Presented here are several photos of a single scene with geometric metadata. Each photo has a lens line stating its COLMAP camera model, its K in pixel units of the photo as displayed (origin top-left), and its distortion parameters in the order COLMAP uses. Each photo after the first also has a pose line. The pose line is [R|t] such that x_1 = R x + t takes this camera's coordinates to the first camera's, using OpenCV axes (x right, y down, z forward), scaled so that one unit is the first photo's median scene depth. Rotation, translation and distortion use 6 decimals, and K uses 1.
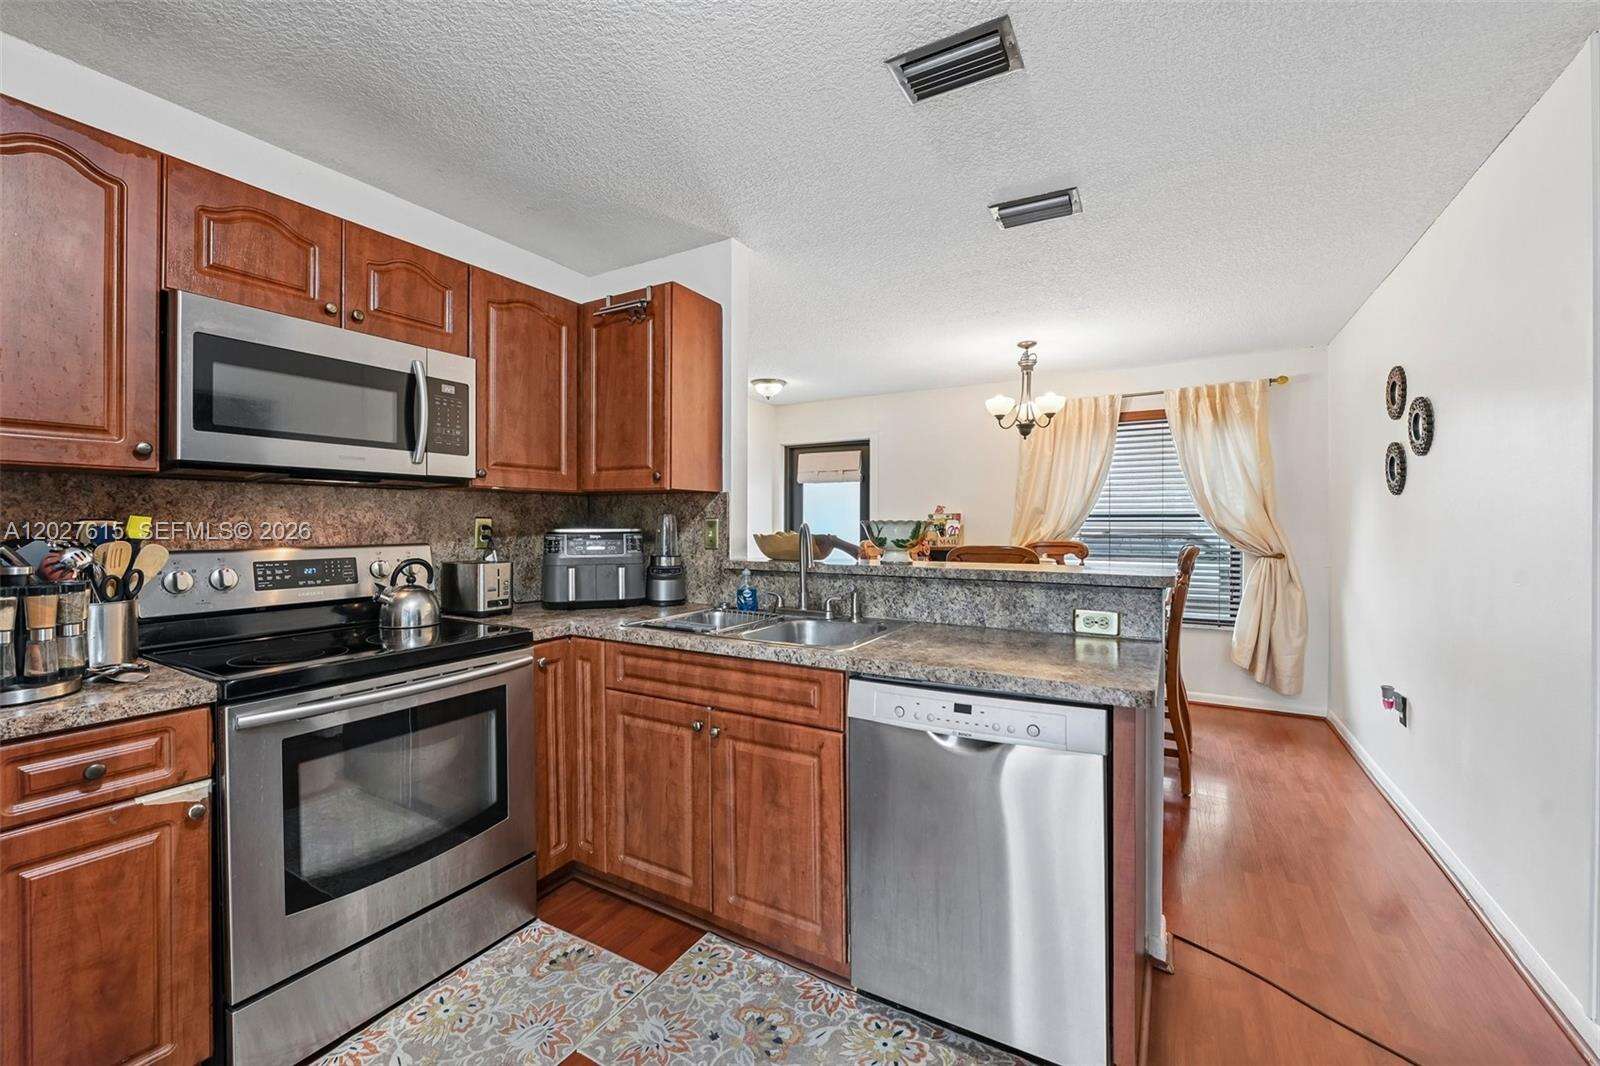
lens RADIAL K [[633.0, 0, 799.8], [0, 633.0, 529.6], [0, 0, 1]] dist [-0.003834, -0.000211]
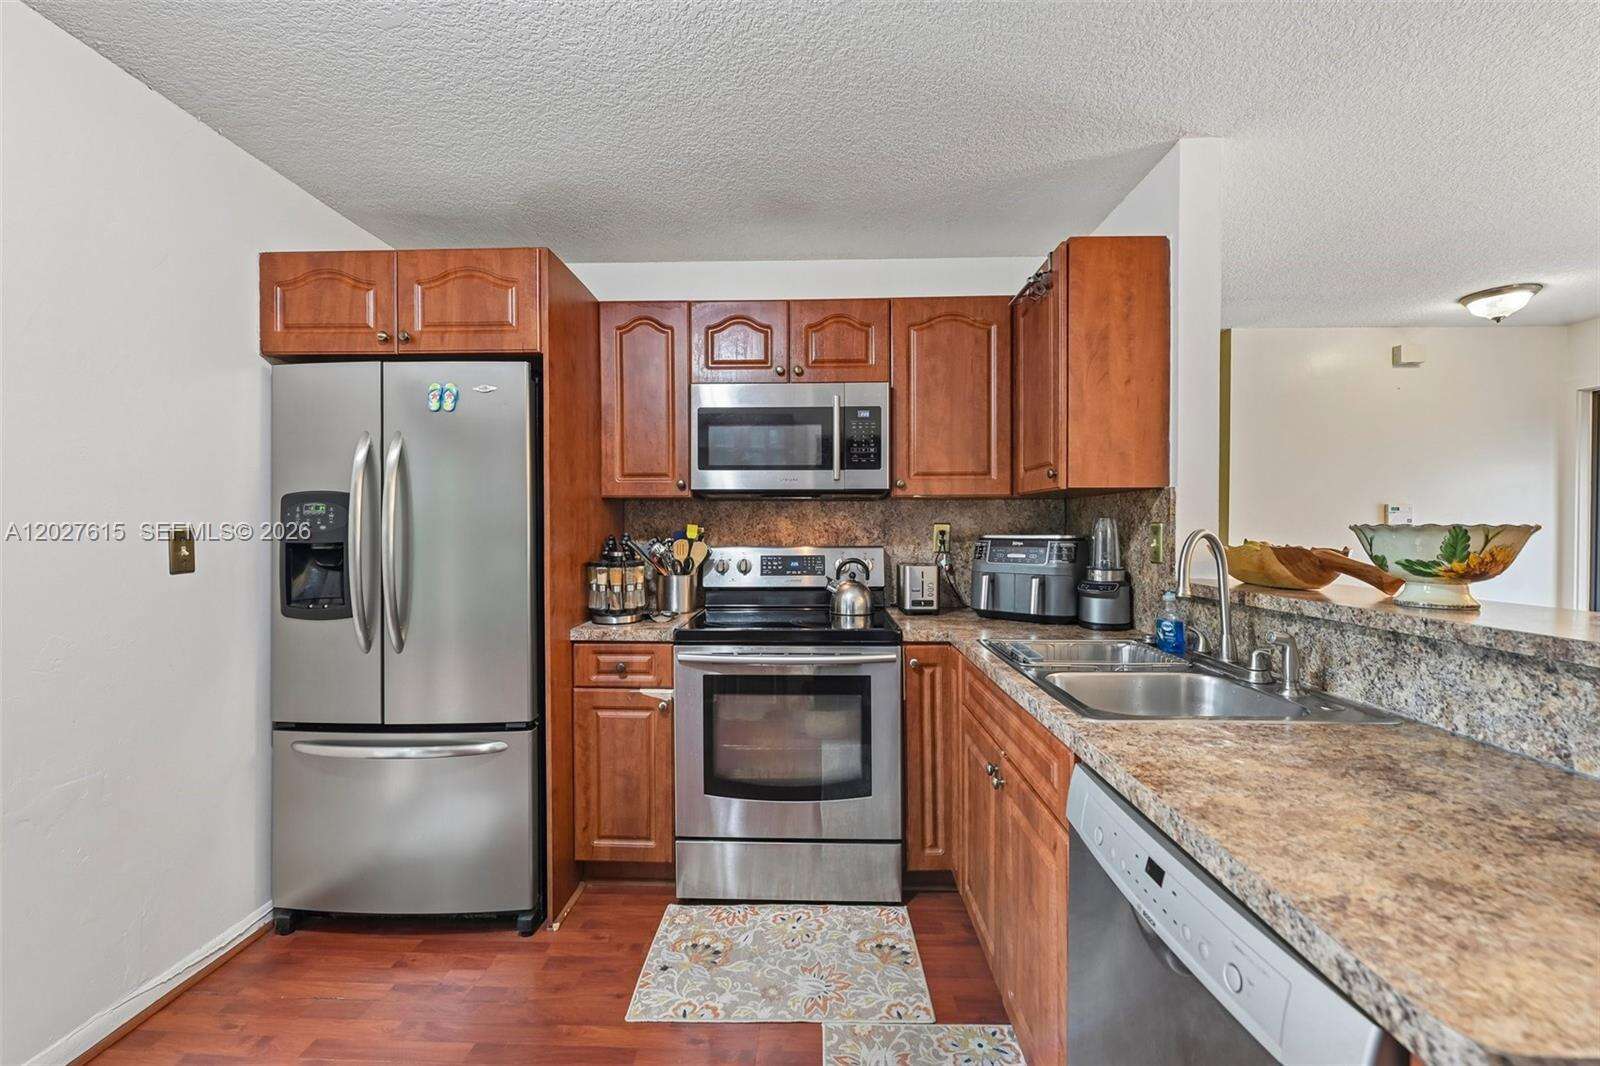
lens RADIAL K [[640.1, 0, 800.0], [0, 640.1, 533.0], [0, 0, 1]] dist [-0.010283, -0.000402]
pose [[0.478995, 0.007259, -0.877787, 0.386721], [-0.008057, 0.999960, 0.003873, -0.005742], [0.877780, 0.005217, 0.479035, 0.304135]]
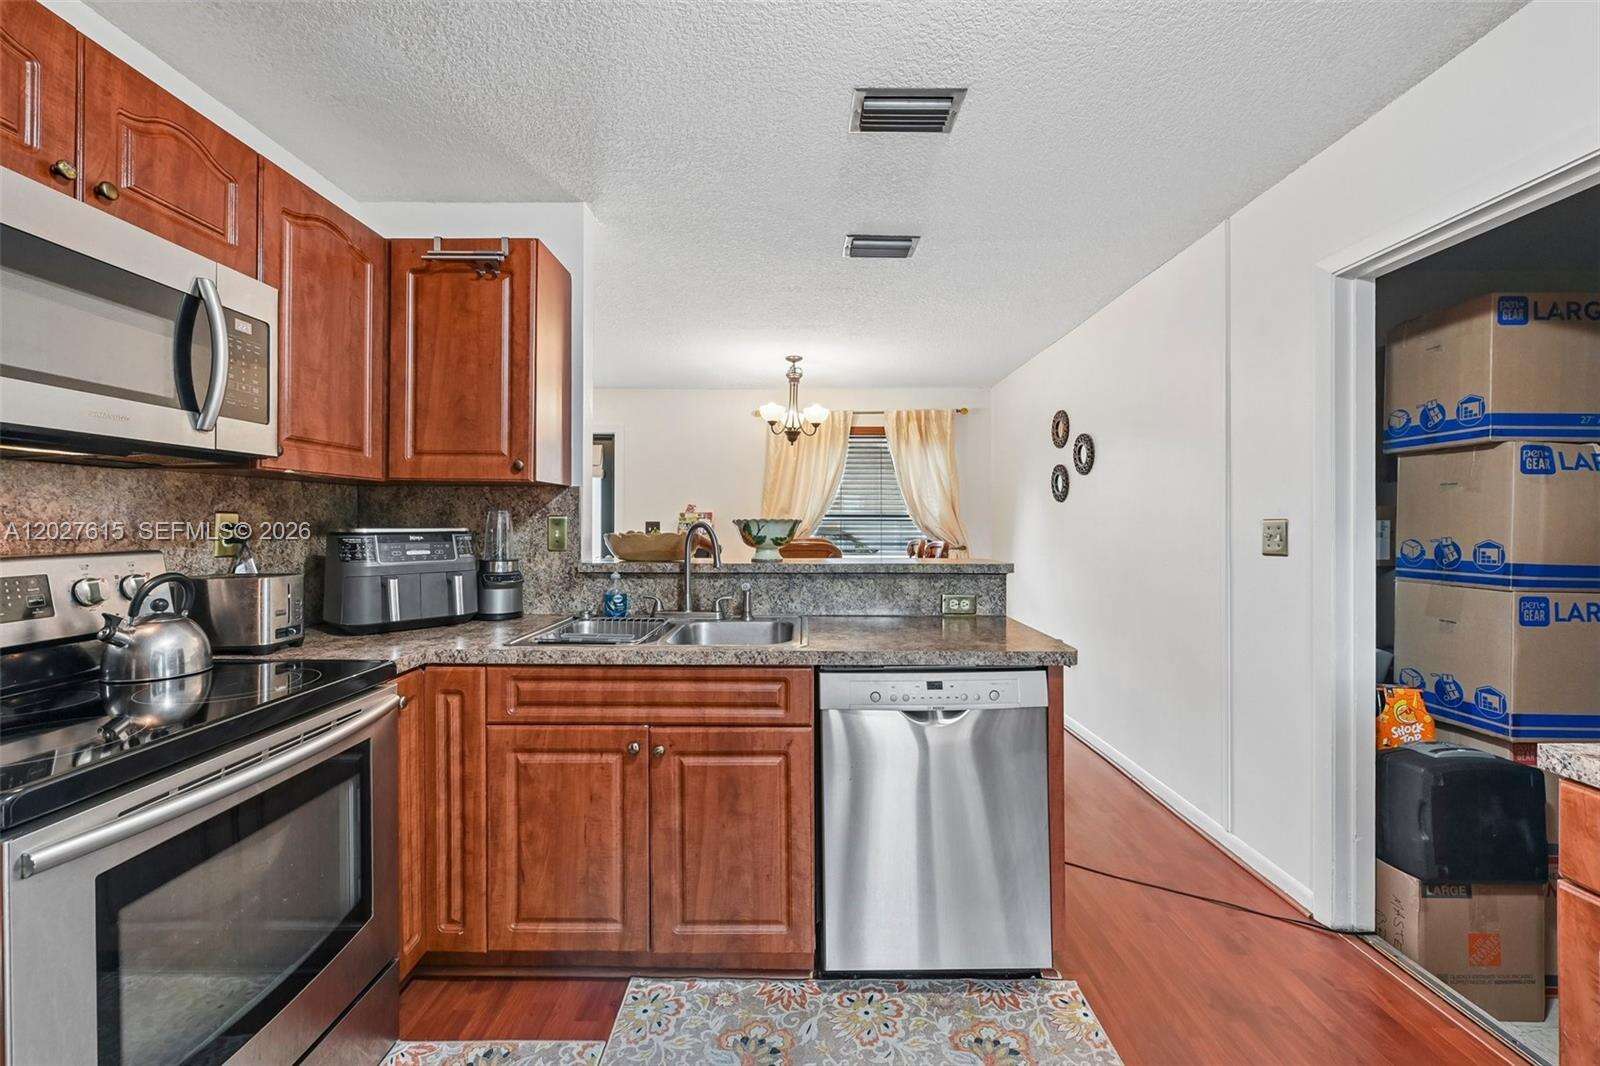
lens RADIAL K [[636.0, 0, 793.0], [0, 636.0, 525.2], [0, 0, 1]] dist [-0.002646, -0.000048]
pose [[0.868806, 0.000218, 0.495153, -0.343959], [0.002413, 0.999986, -0.004676, 0.000233], [-0.495147, 0.005257, 0.868793, 0.088974]]
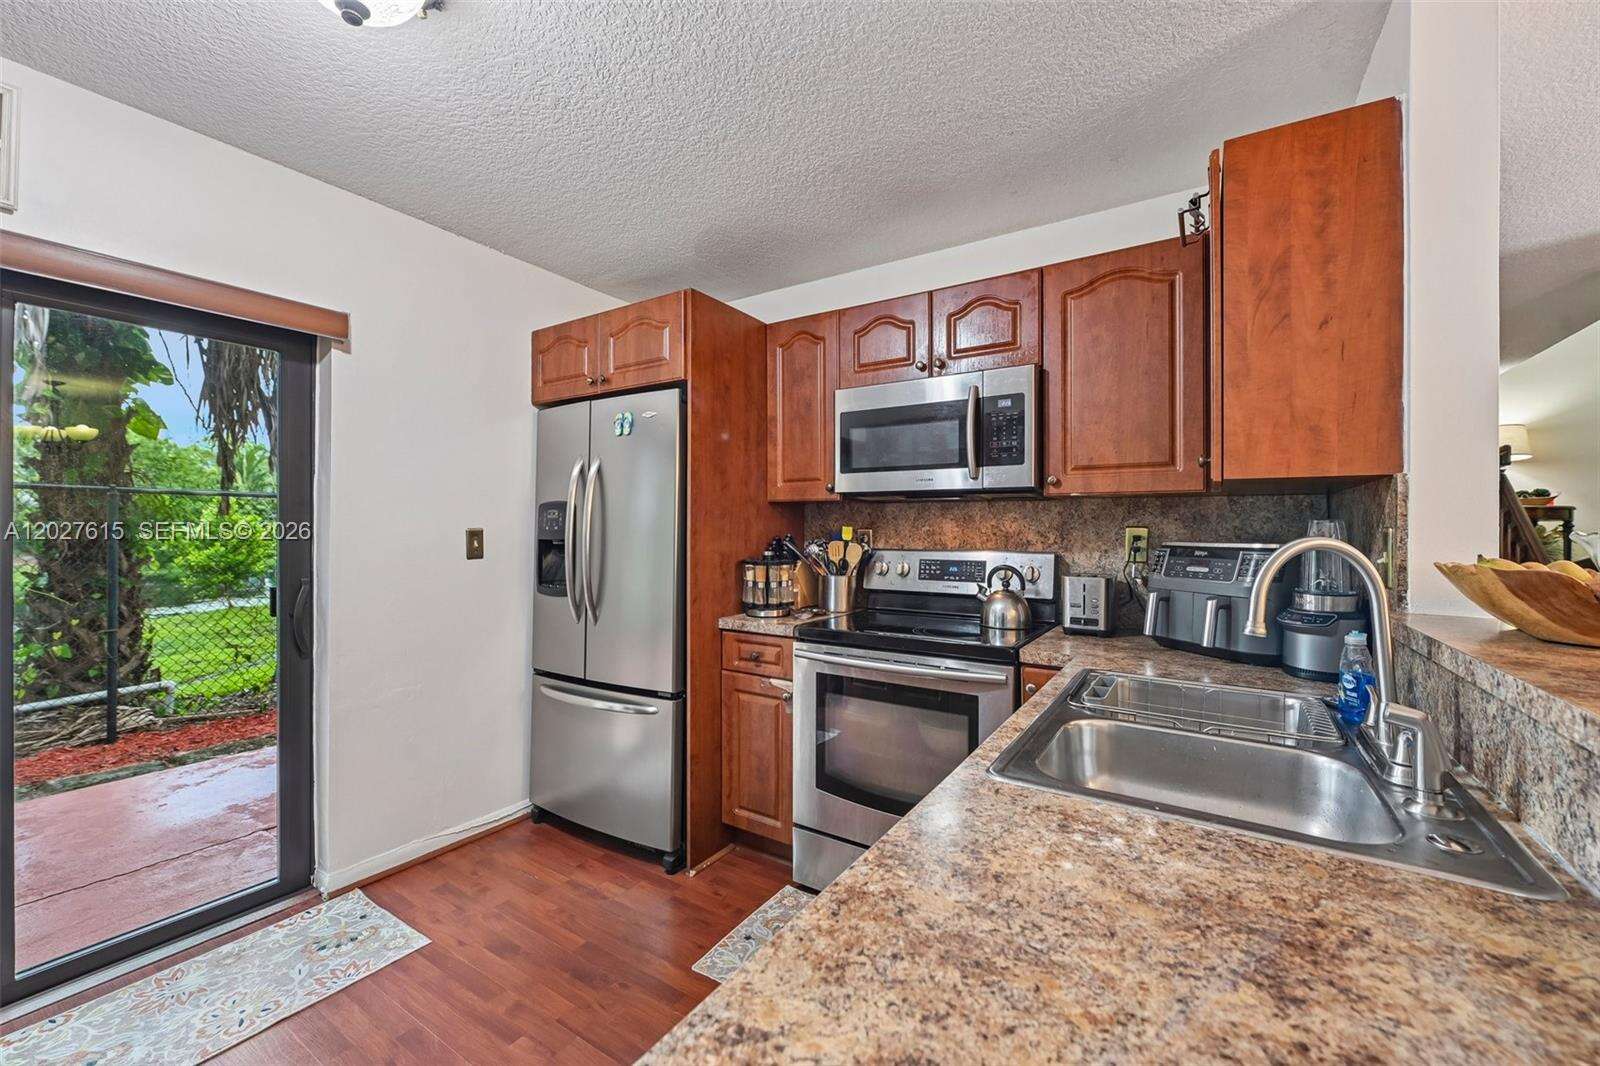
lens RADIAL K [[635.5, 0, 794.6], [0, 635.5, 533.3], [0, 0, 1]] dist [-0.003829, -0.000038]
pose [[-0.048990, 0.008481, -0.998763, 0.460735], [-0.014578, 0.999851, 0.009206, -0.012405], [0.998693, 0.015011, -0.048859, 0.647310]]
